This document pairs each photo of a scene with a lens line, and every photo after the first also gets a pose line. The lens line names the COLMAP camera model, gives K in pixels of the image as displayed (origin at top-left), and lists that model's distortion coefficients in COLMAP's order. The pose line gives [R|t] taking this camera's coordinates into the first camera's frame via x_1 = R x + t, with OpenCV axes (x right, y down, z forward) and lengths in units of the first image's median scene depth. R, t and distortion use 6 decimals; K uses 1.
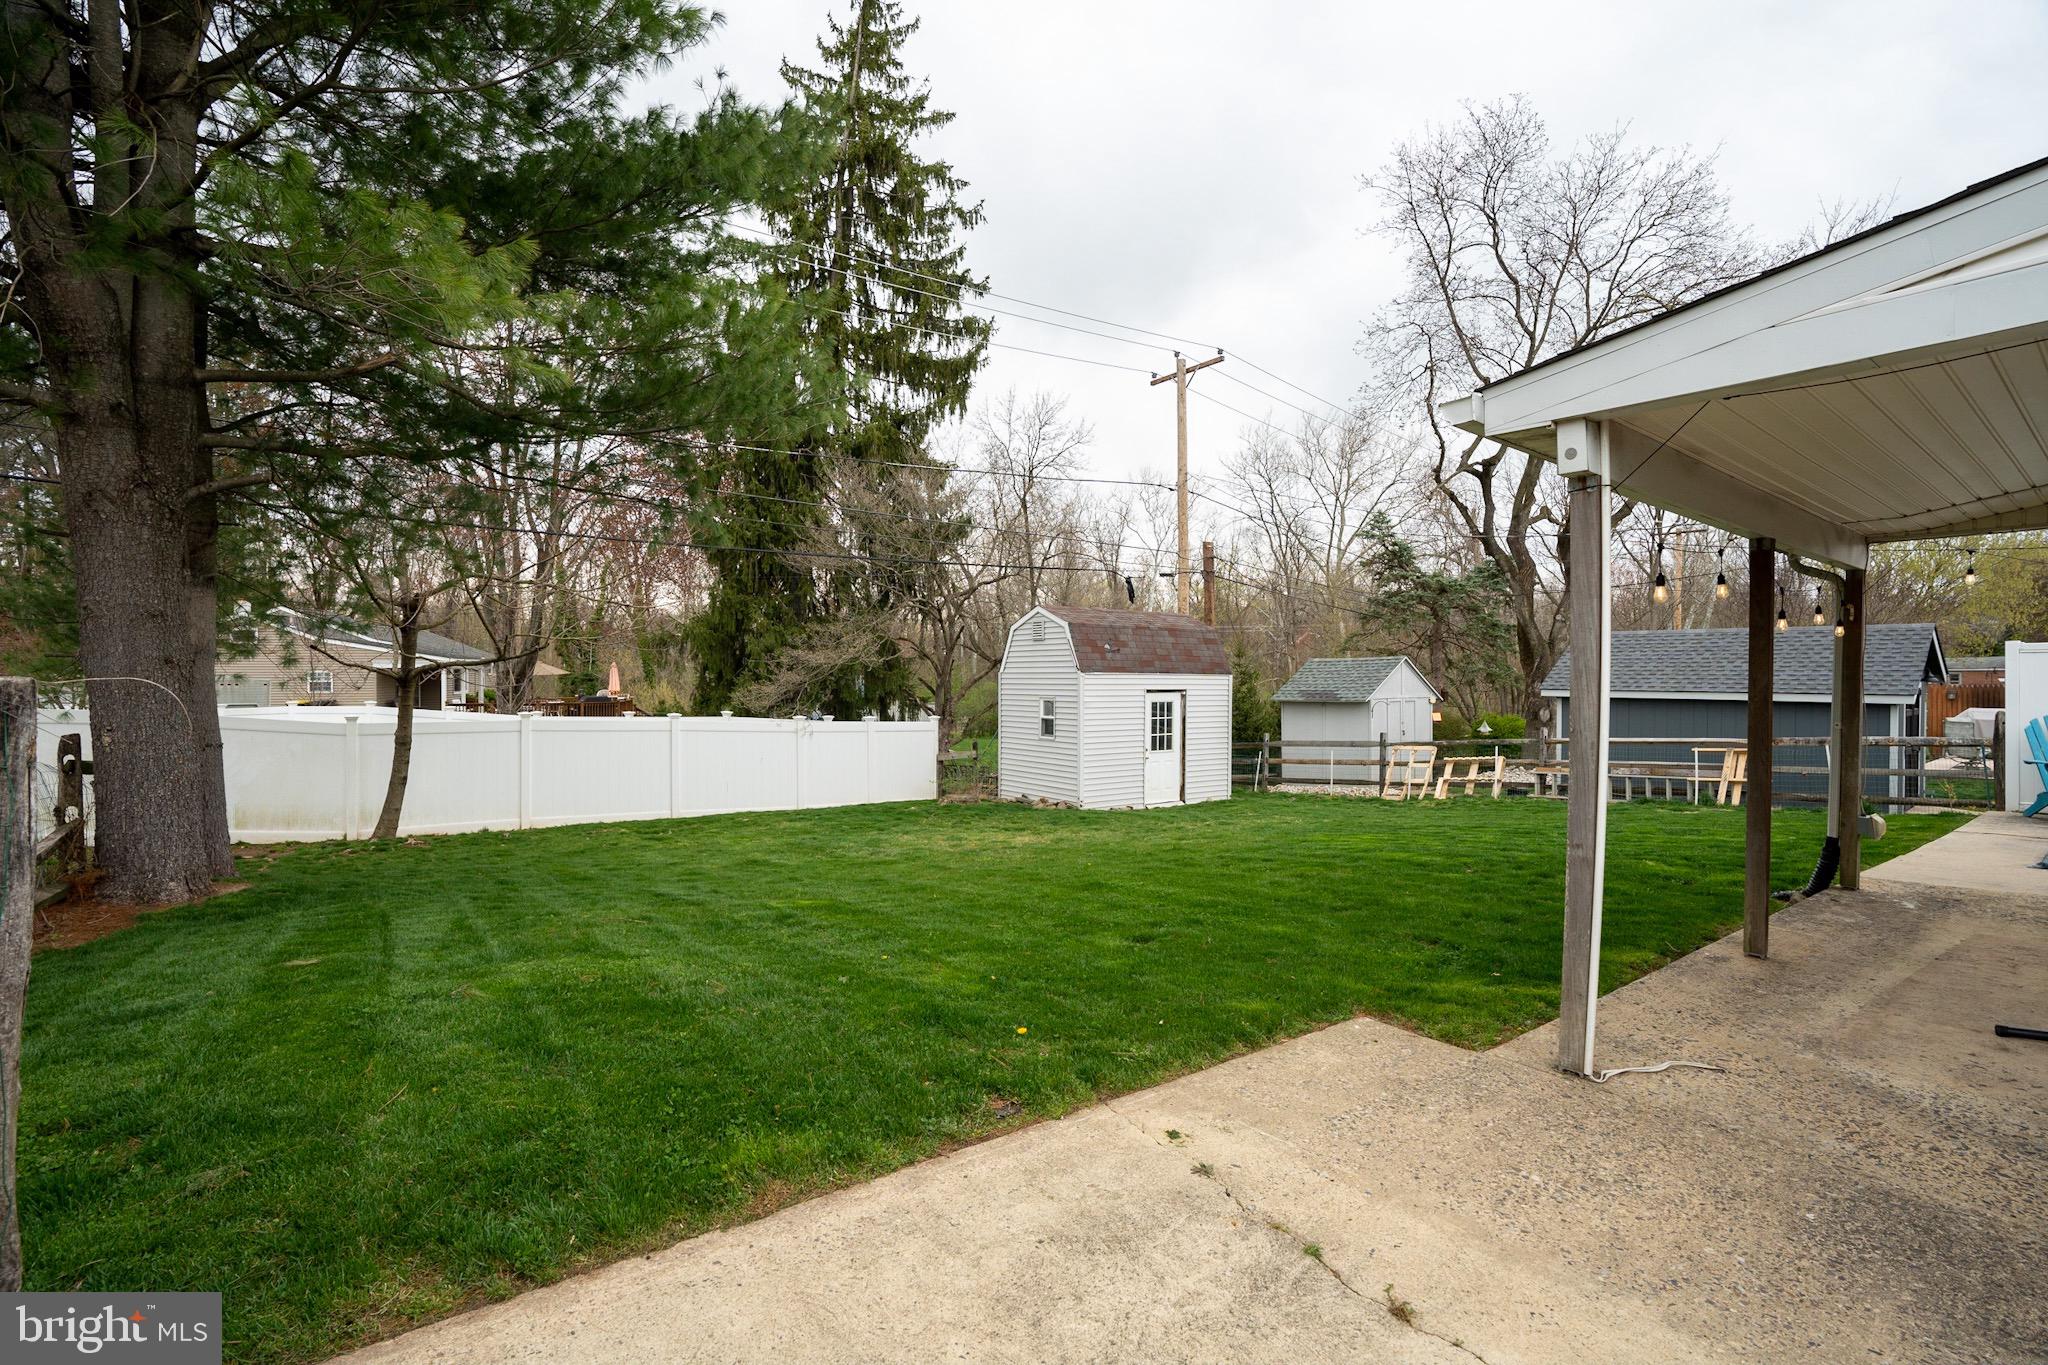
lens RADIAL K [[974.8, 0, 1035.3], [0, 974.8, 689.6], [0, 0, 1]] dist [-0.056964, 0.025306]
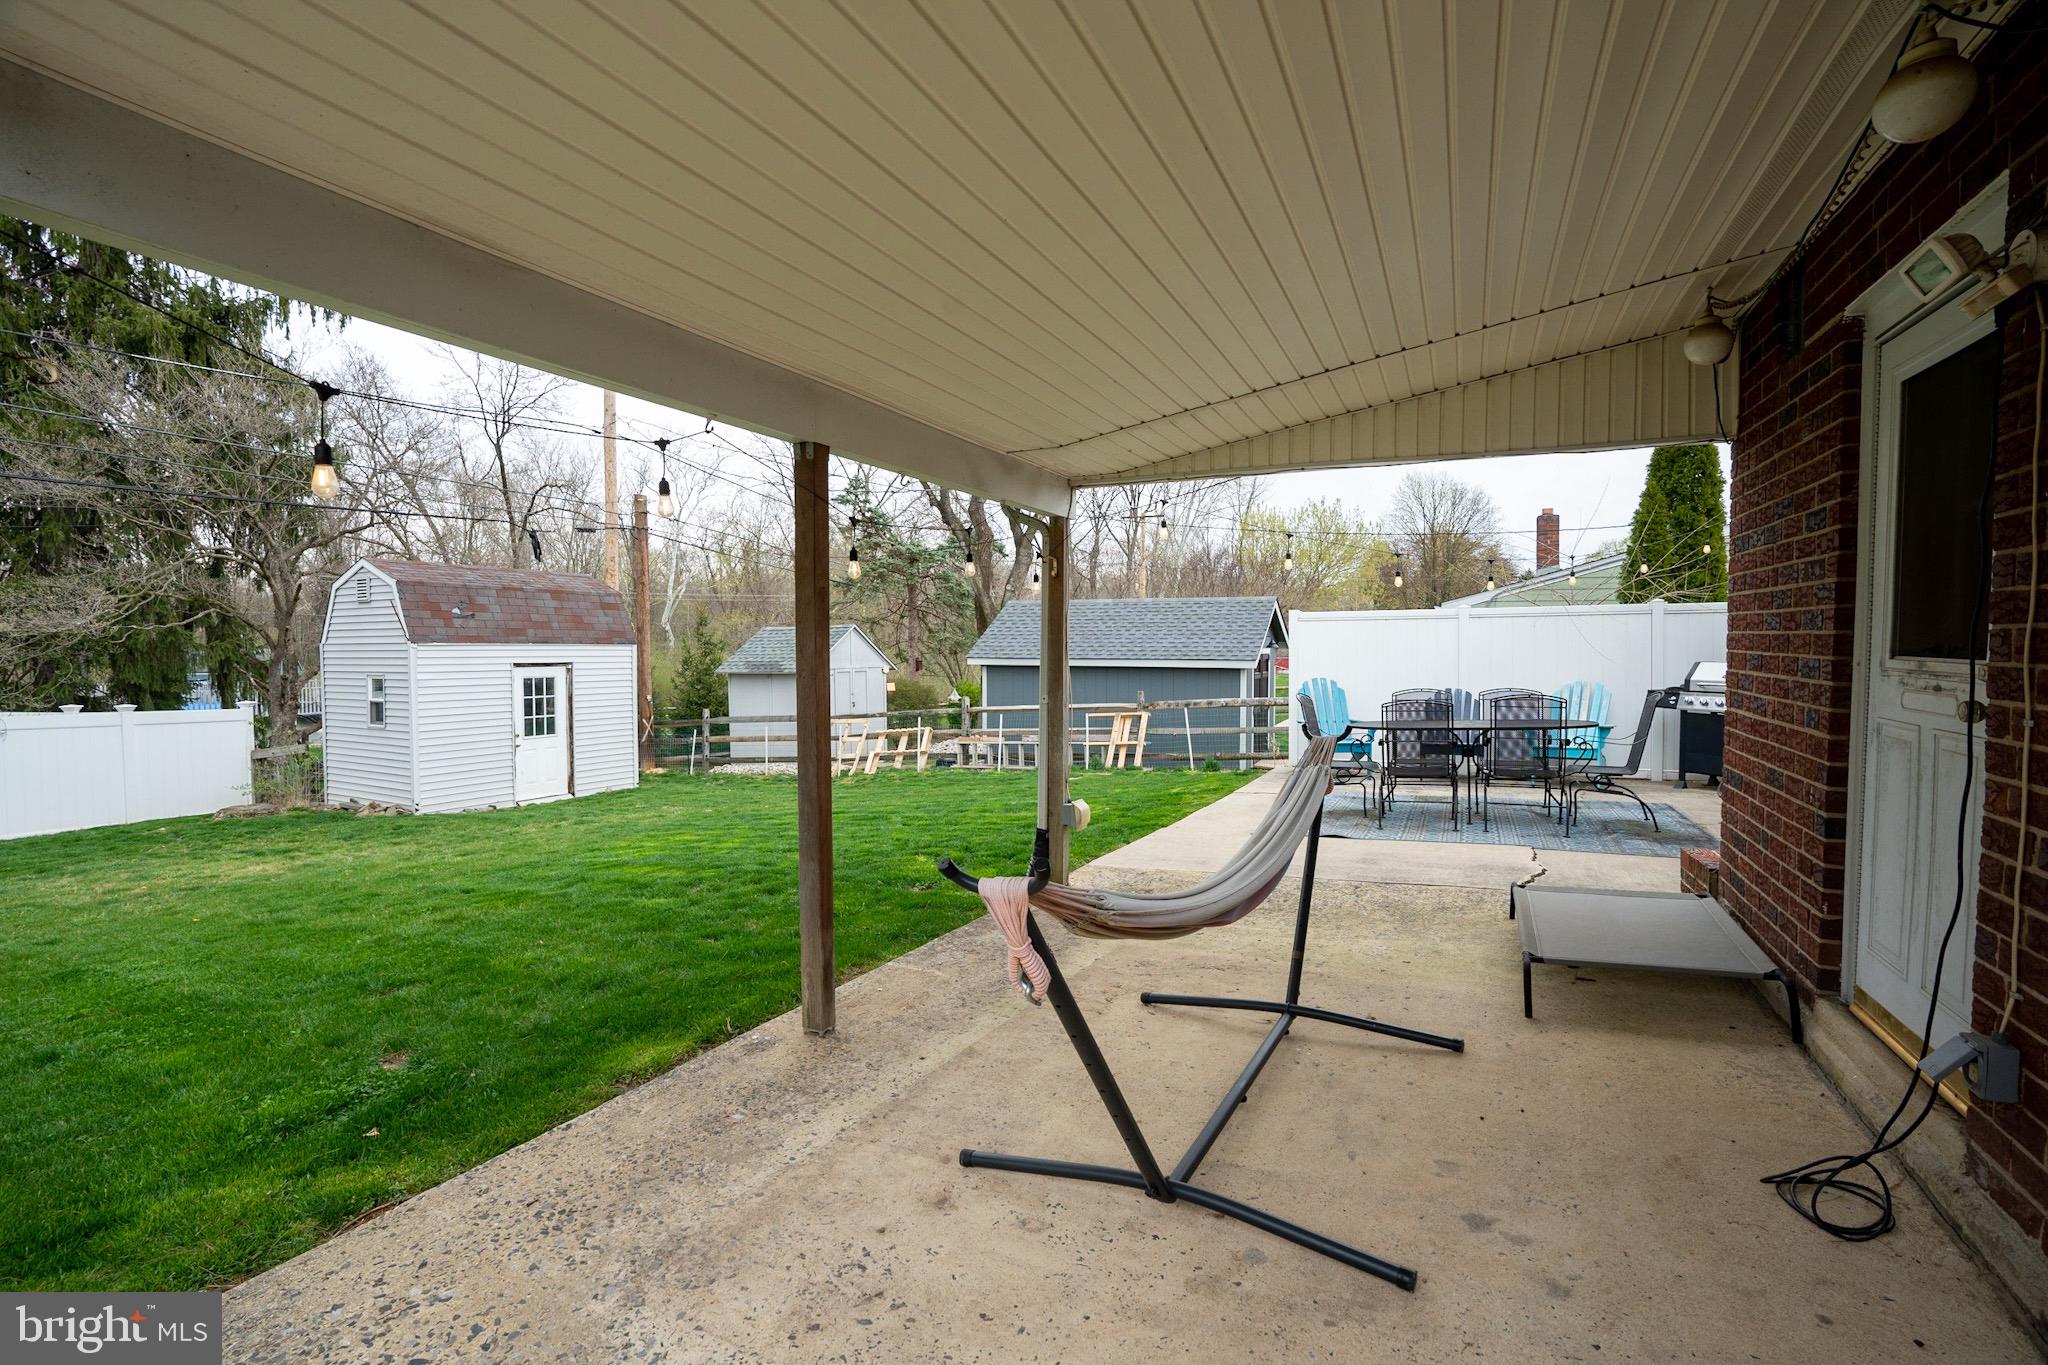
lens RADIAL K [[974.8, 0, 1035.3], [0, 974.8, 689.6], [0, 0, 1]] dist [-0.056964, 0.025306]
pose [[0.897022, -0.024236, 0.441321, 0.147688], [0.010651, 0.999391, 0.033233, -0.000211], [-0.441858, -0.025110, 0.896734, 0.069253]]
